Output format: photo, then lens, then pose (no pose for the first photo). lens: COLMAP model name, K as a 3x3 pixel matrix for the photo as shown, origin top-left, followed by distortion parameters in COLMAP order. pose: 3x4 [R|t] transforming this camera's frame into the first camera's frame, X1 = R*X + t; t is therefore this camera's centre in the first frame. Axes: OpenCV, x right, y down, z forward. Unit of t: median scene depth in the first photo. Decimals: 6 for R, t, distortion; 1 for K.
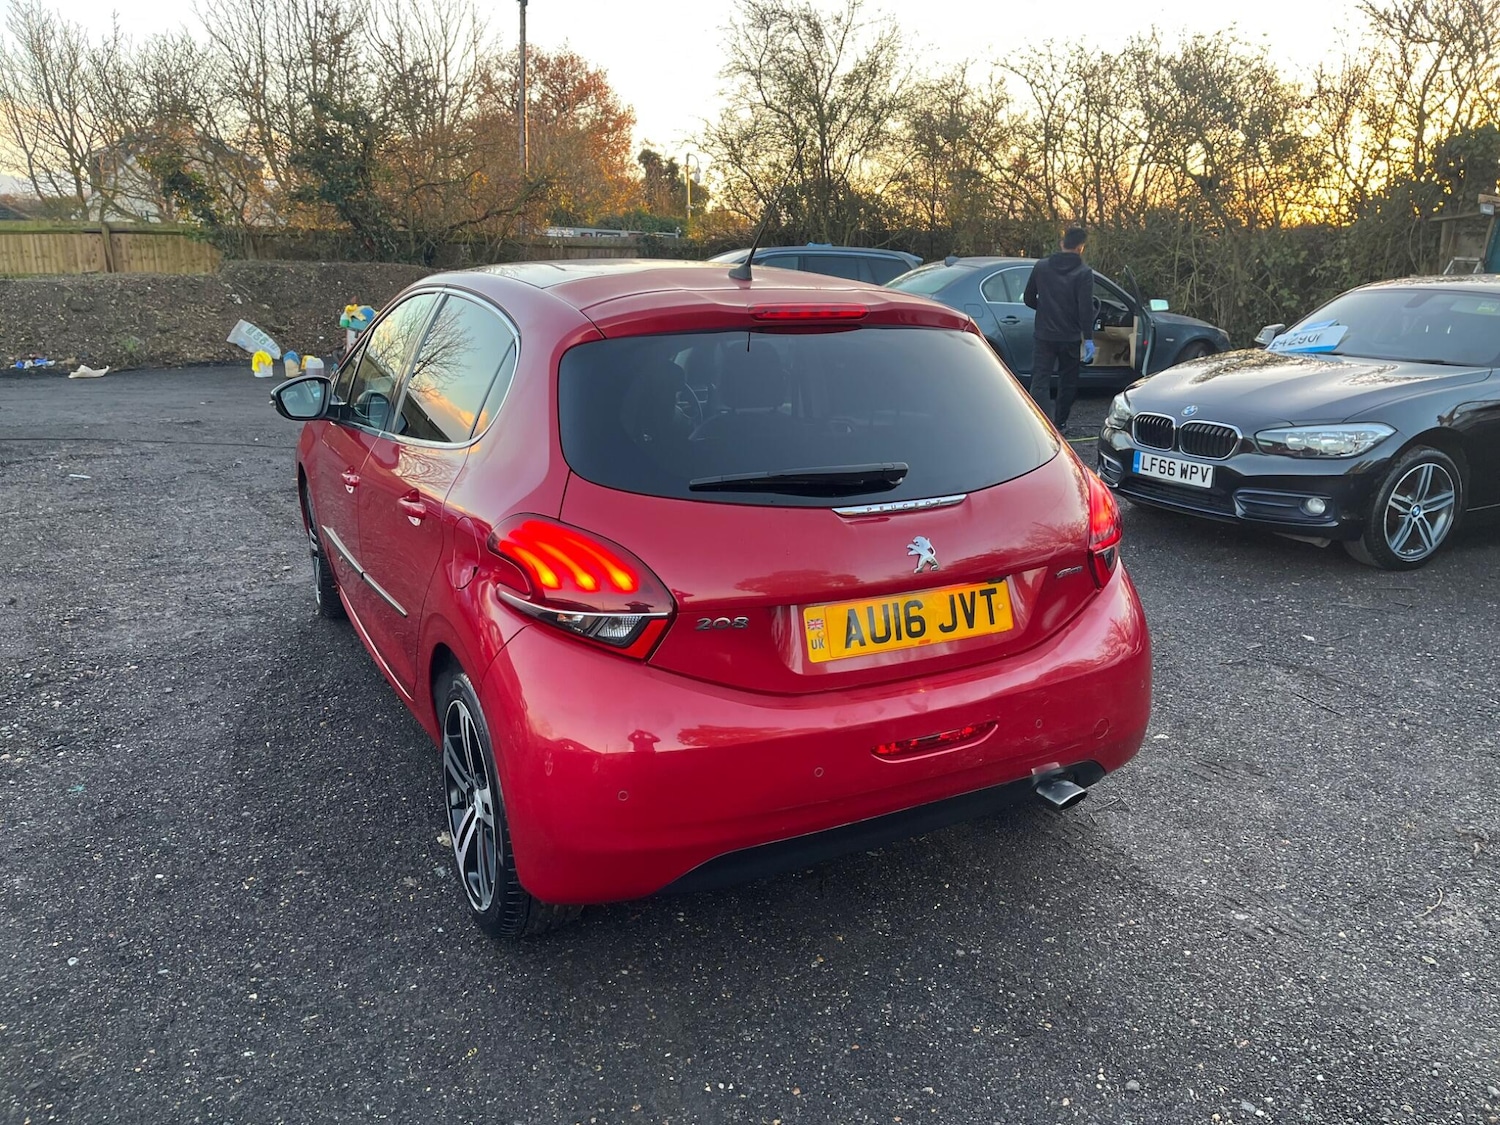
lens RADIAL K [[1118.7, 0, 758.7], [0, 1118.7, 567.3], [0, 0, 1]] dist [0.074495, -0.094956]
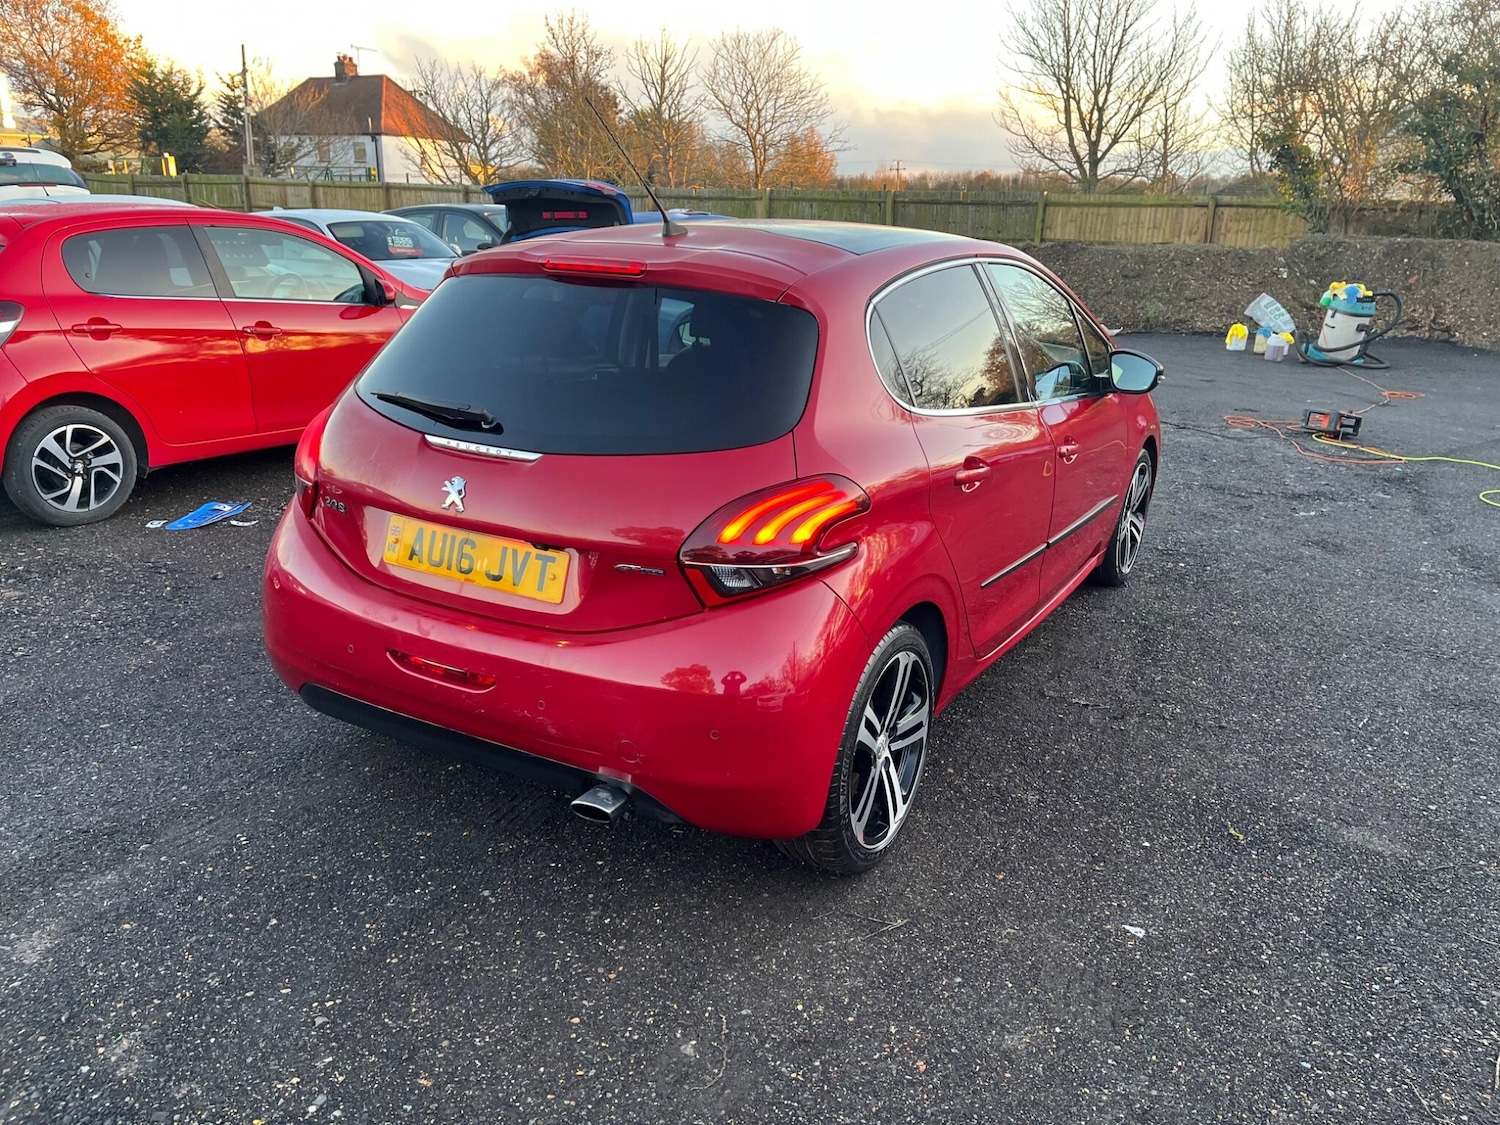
lens RADIAL K [[1118.7, 0, 769.9], [0, 1118.7, 570.7], [0, 0, 1]] dist [0.074495, -0.094956]
pose [[0.541038, 0.262196, -0.799082, 0.447909], [-0.245028, 0.958081, 0.148465, -0.065934], [0.804512, 0.115472, 0.582603, 0.242073]]
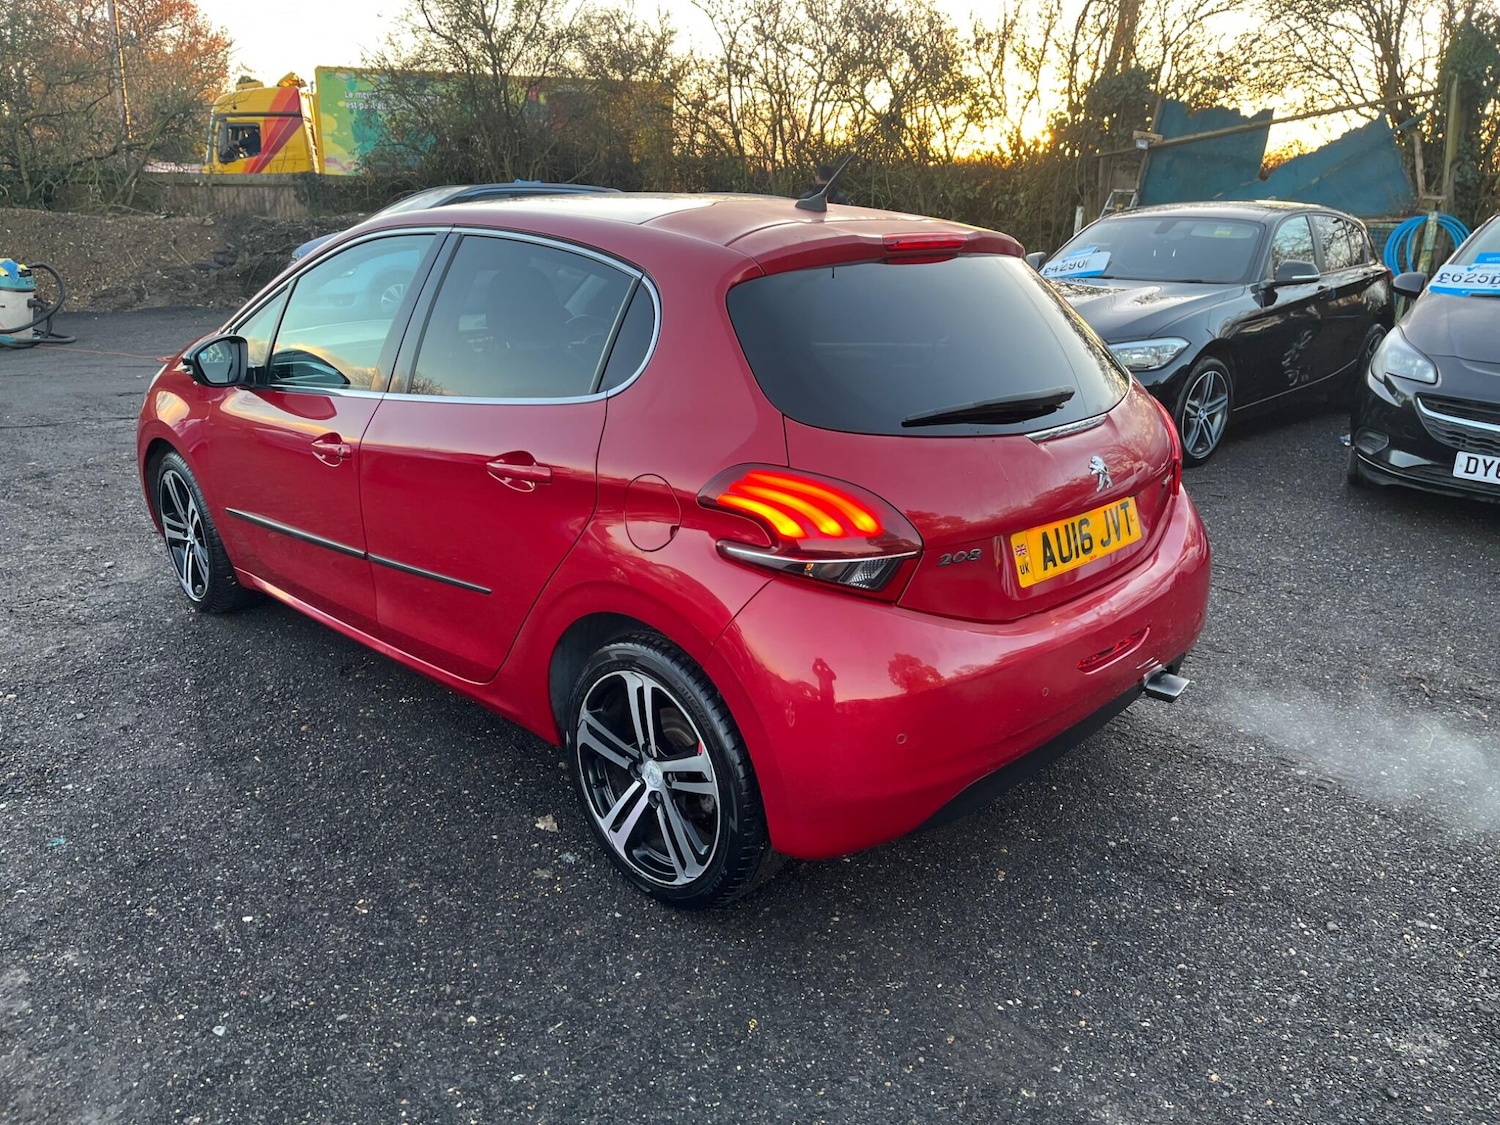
lens RADIAL K [[1118.7, 0, 741.5], [0, 1118.7, 570.6], [0, 0, 1]] dist [0.074495, -0.094956]
pose [[0.955503, -0.103529, 0.276215, -0.179989], [0.088981, 0.993928, 0.064725, -0.007240], [-0.281239, -0.037267, 0.958914, 0.033929]]
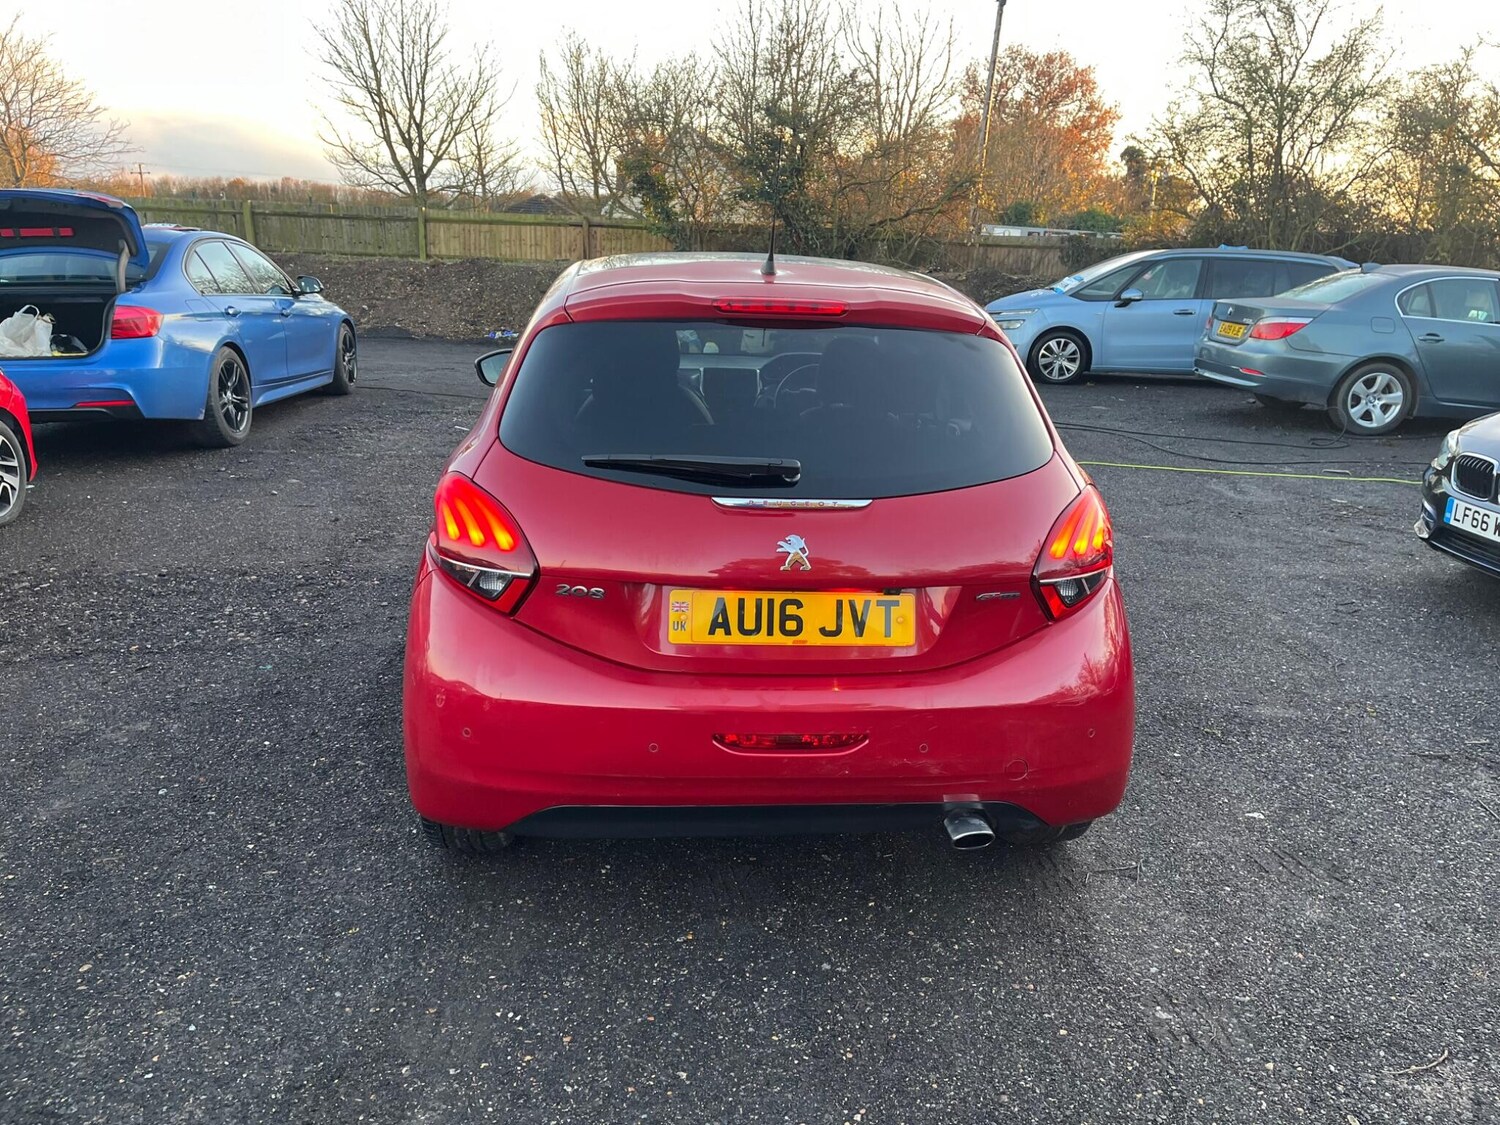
lens RADIAL K [[1118.7, 0, 760.2], [0, 1118.7, 559.8], [0, 0, 1]] dist [0.074495, -0.094956]
pose [[0.919760, 0.126363, -0.371583, 0.187003], [-0.128251, 0.991545, 0.019740, -0.008078], [0.370936, 0.029500, 0.928190, 0.026632]]
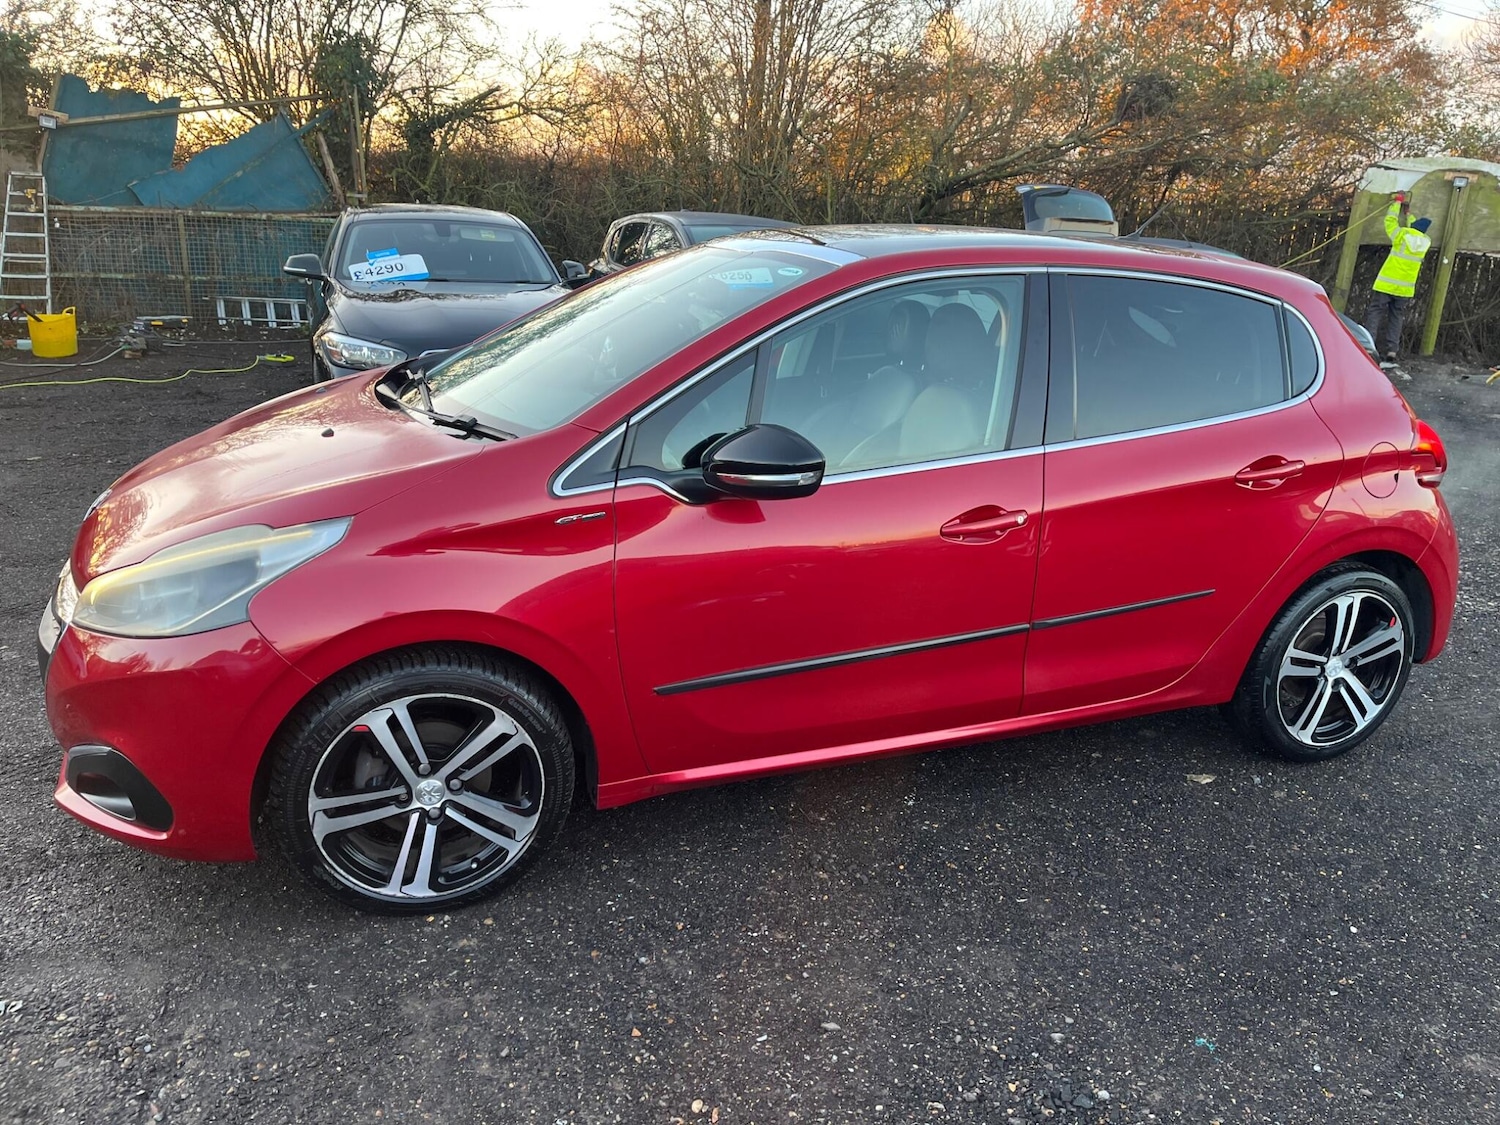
lens RADIAL K [[1118.7, 0, 761.5], [0, 1118.7, 566.2], [0, 0, 1]] dist [0.074495, -0.094956]
pose [[0.114062, -0.306069, 0.945152, -0.646228], [0.225658, 0.934476, 0.275379, -0.172713], [-0.967506, 0.181870, 0.175655, 0.592364]]
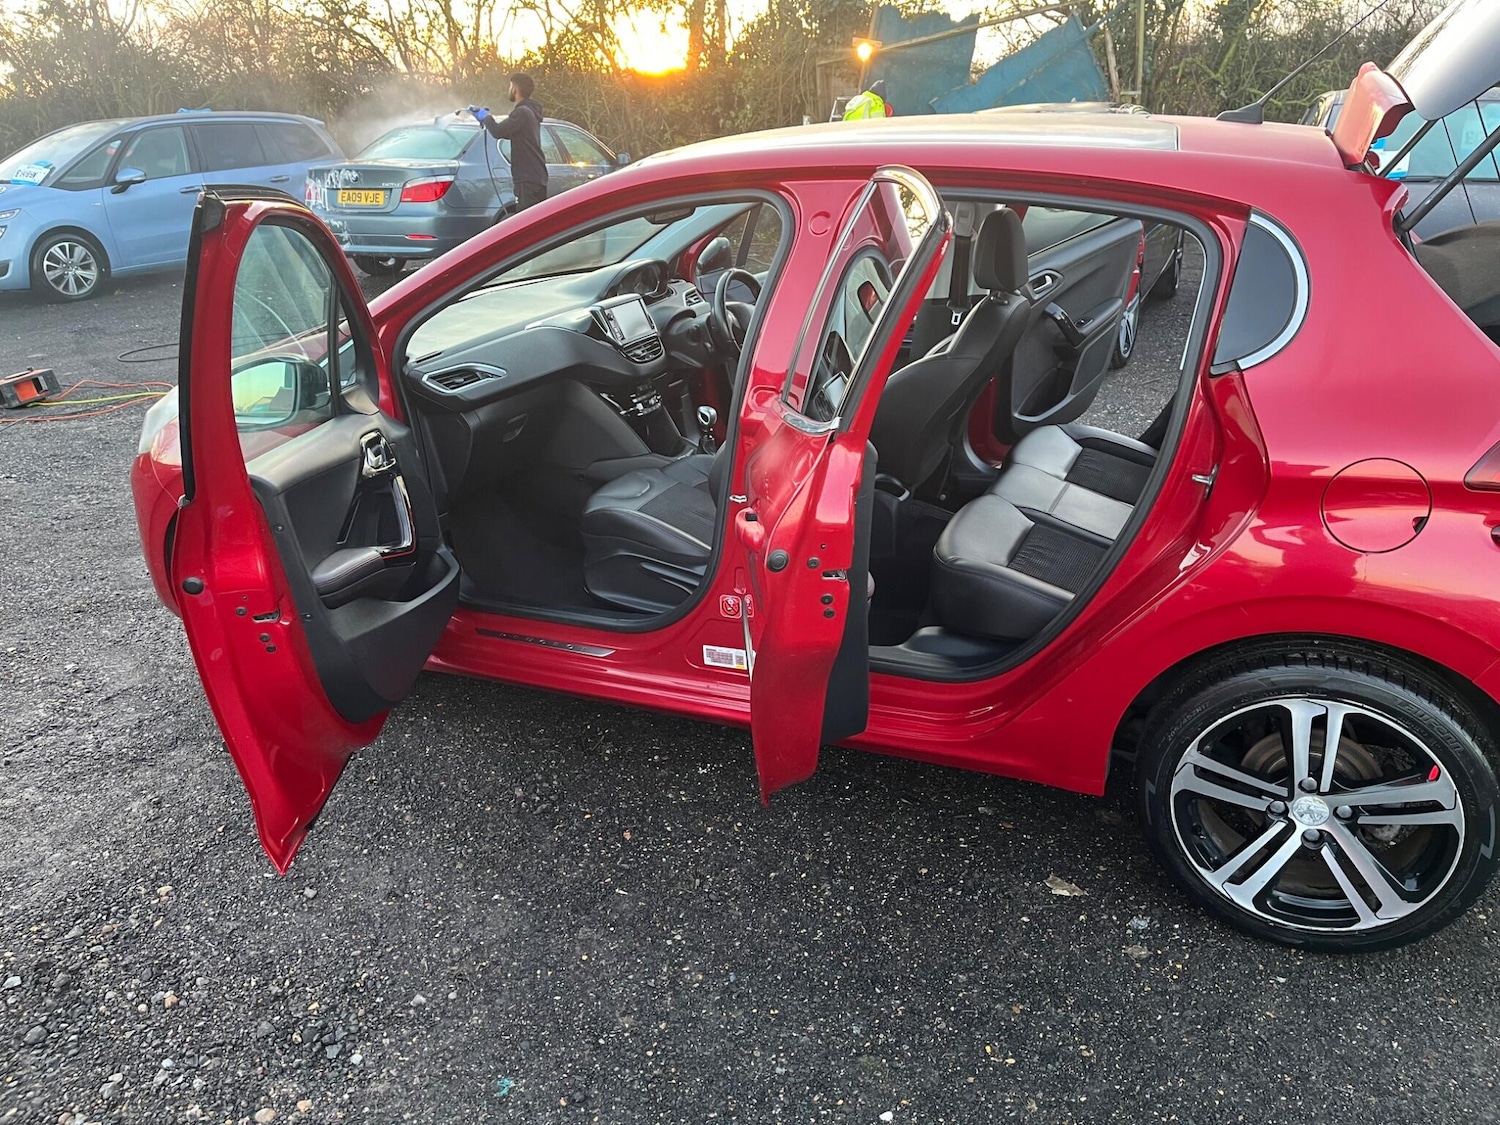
lens RADIAL K [[1118.7, 0, 748.2], [0, 1118.7, 563.5], [0, 0, 1]] dist [0.074495, -0.094956]
pose [[0.792771, -0.268024, 0.547428, -0.409991], [0.207032, 0.963142, 0.171742, -0.077750], [-0.573282, -0.022817, 0.819041, 0.245607]]
